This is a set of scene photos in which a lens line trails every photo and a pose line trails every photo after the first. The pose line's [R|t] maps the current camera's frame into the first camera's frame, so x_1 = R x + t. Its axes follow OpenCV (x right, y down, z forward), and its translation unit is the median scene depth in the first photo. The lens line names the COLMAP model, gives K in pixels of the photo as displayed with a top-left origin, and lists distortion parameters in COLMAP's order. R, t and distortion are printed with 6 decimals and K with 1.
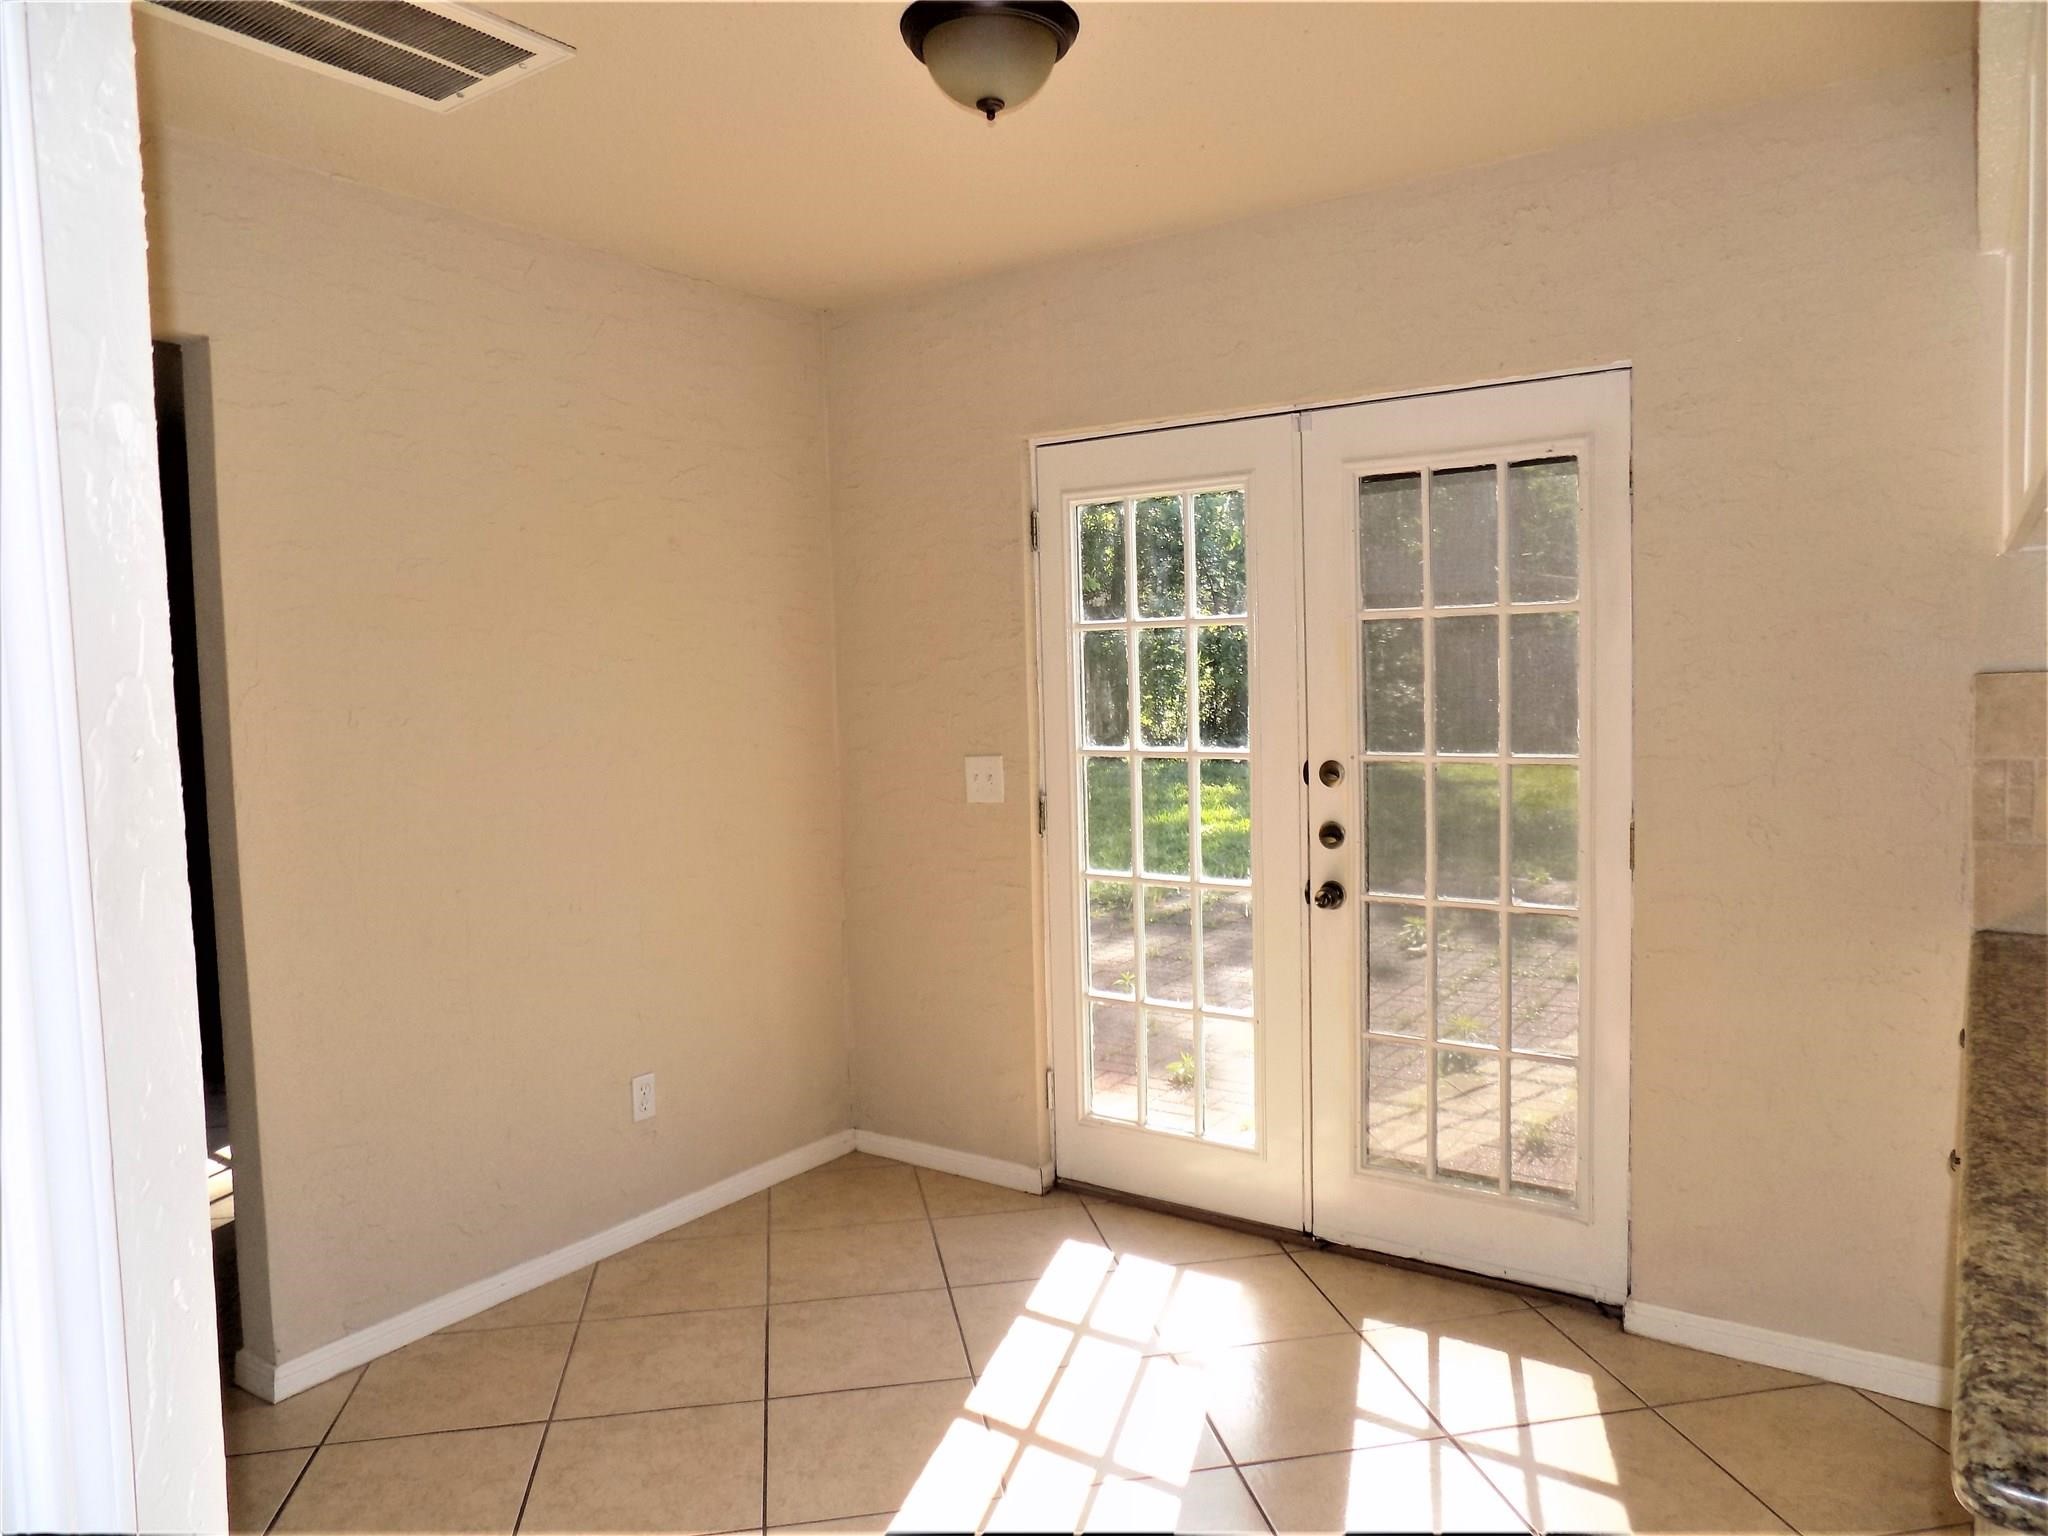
lens RADIAL K [[1367.0, 0, 1020.7], [0, 1367.0, 758.9], [0, 0, 1]] dist [-0.041047, 0.002006]
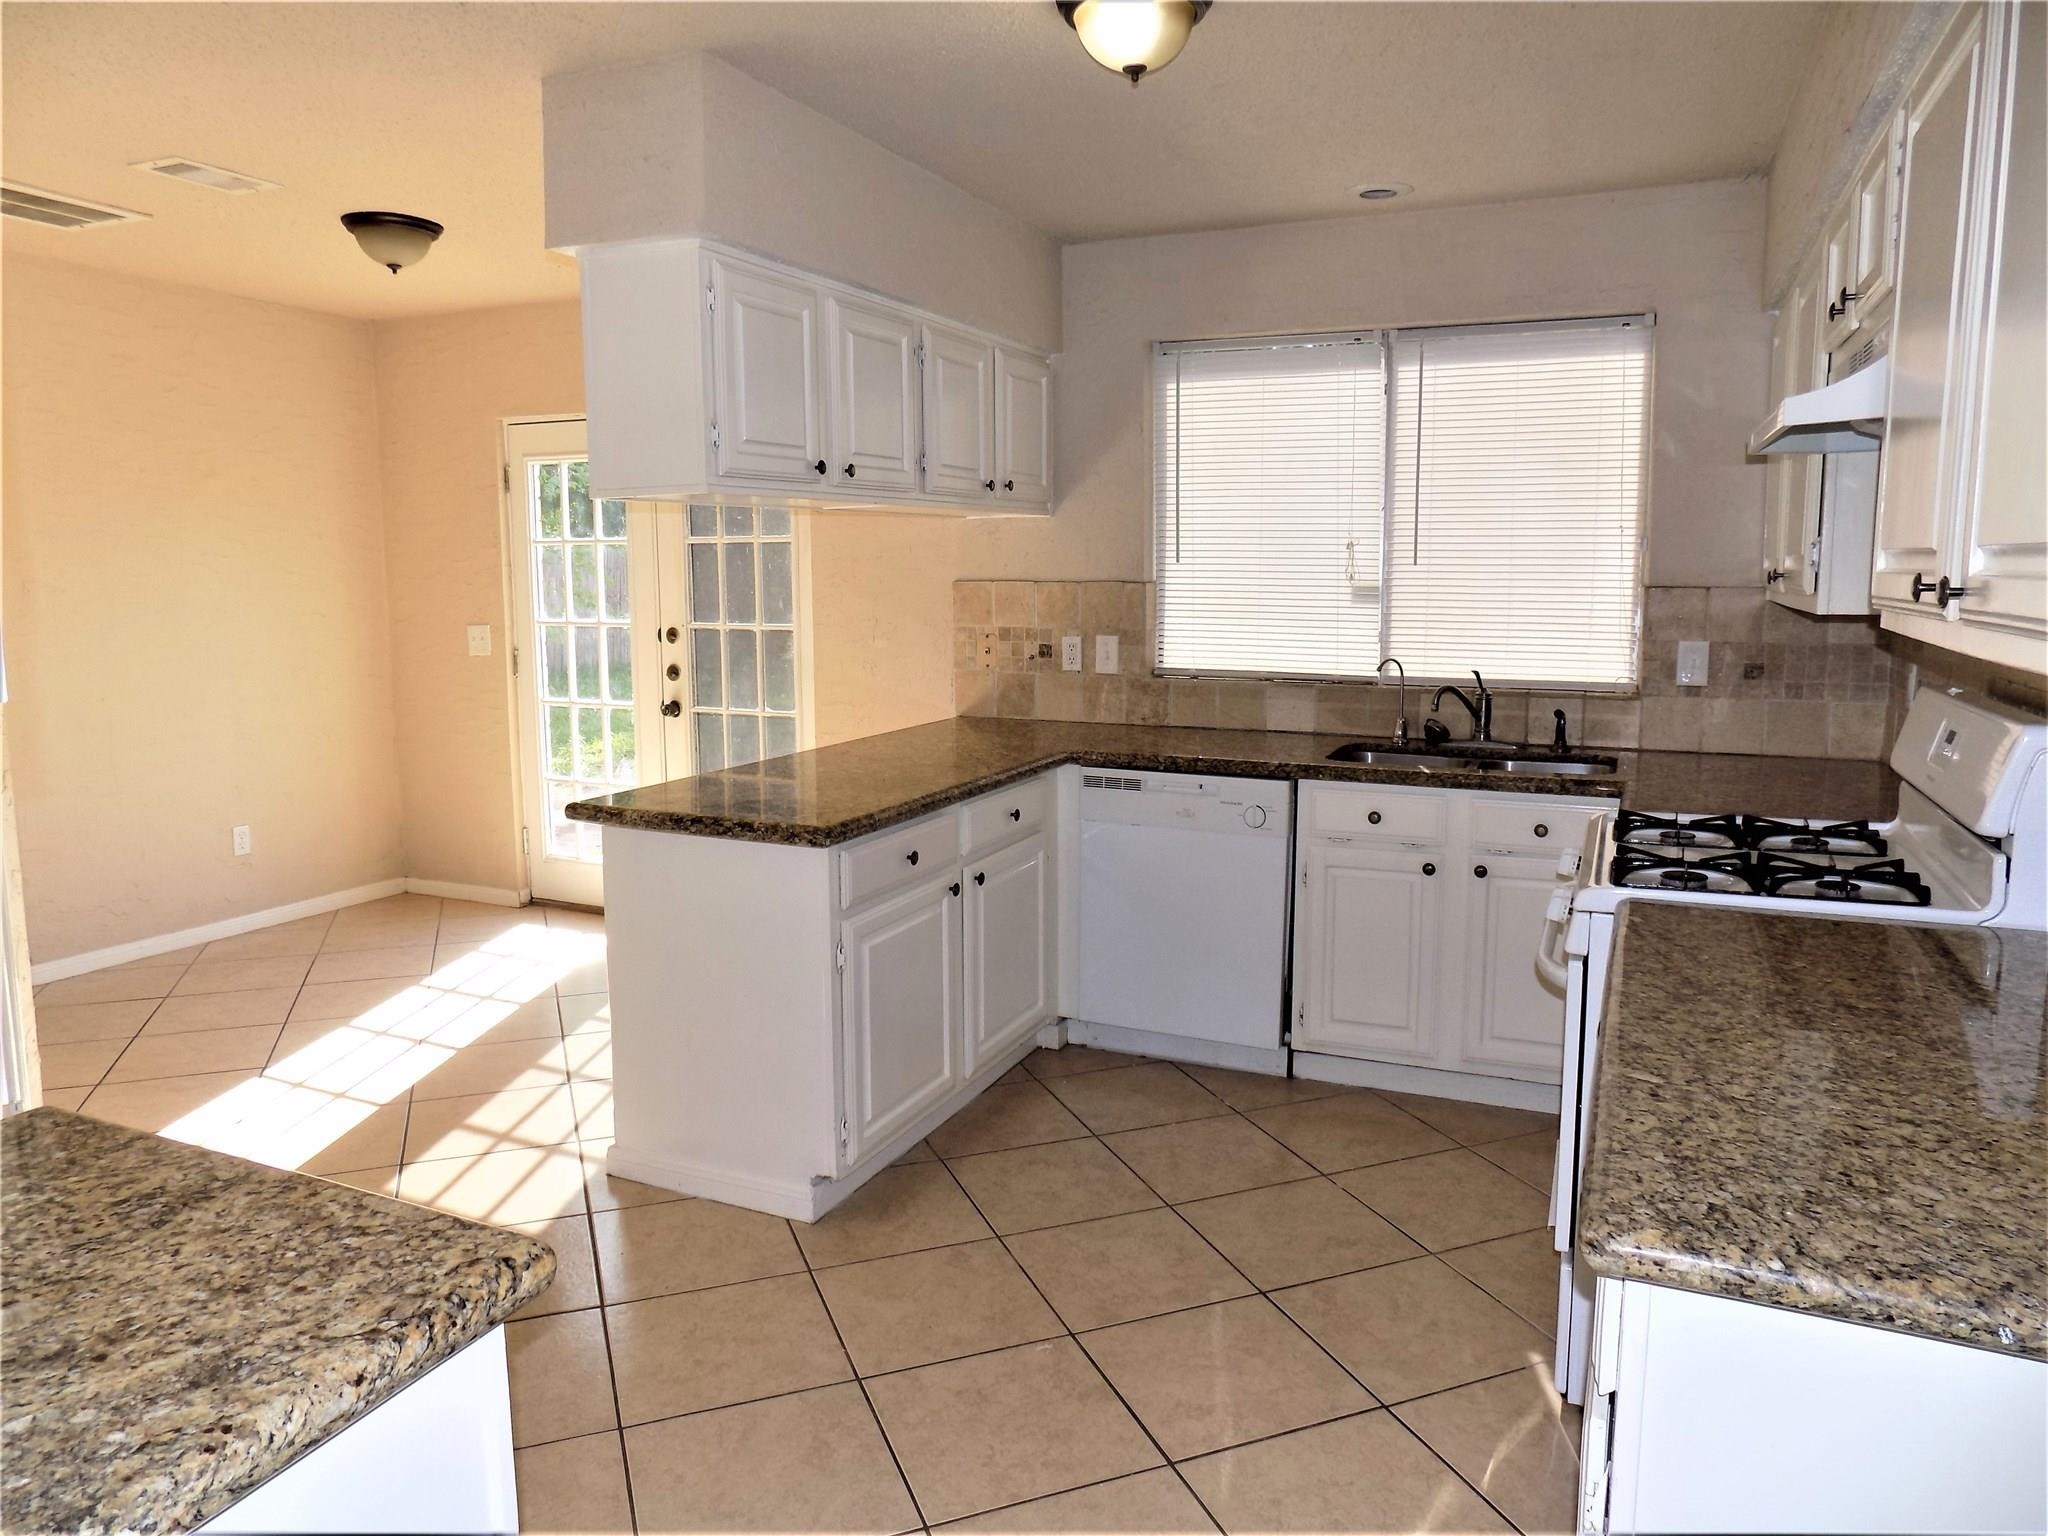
lens RADIAL K [[1367.0, 0, 1025.6], [0, 1367.0, 763.5], [0, 0, 1]] dist [-0.041047, 0.002006]
pose [[0.982068, 0.002292, 0.188515, 0.306745], [-0.014842, 0.997763, 0.065188, 0.047198], [-0.187944, -0.066817, 0.979904, -0.660892]]
